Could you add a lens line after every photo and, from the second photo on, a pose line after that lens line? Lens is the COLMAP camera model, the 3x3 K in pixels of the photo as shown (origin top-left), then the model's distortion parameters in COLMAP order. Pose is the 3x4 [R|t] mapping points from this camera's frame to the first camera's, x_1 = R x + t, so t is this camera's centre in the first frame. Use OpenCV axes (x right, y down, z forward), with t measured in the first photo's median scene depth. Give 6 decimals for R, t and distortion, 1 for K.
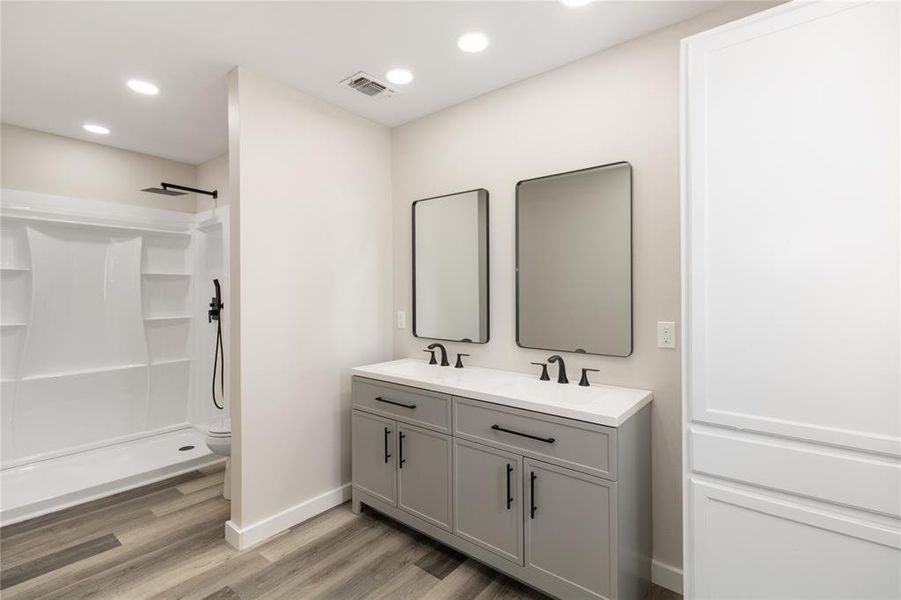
lens RADIAL K [[423.9, 0, 454.0], [0, 423.9, 287.1], [0, 0, 1]] dist [0.007431, -0.001333]
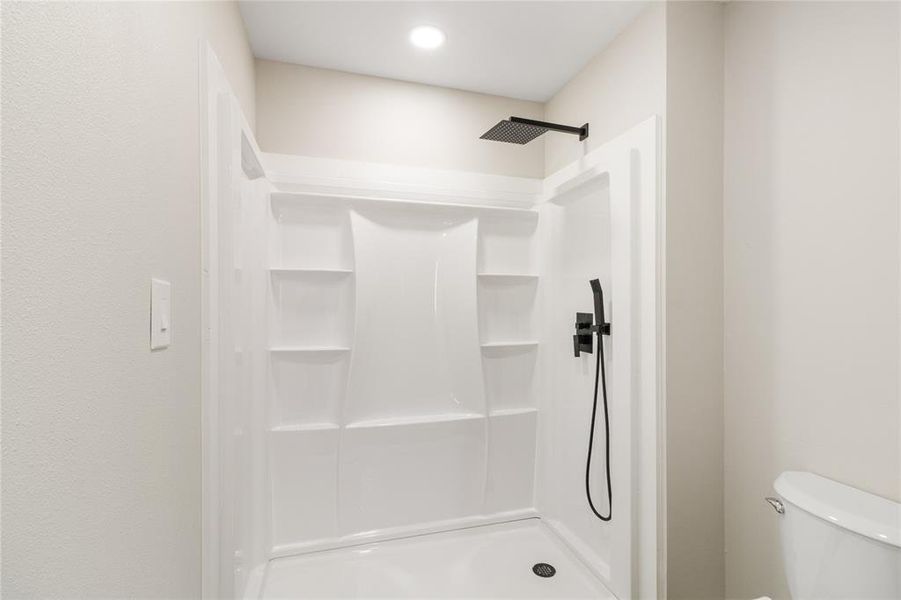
lens RADIAL K [[423.9, 0, 451.0], [0, 423.9, 303.5], [0, 0, 1]] dist [0.007431, -0.001333]
pose [[0.825400, -0.004857, -0.564527, -0.398402], [0.005905, 0.999983, 0.000030, 0.011417], [0.564517, -0.003358, 0.825415, 0.438310]]
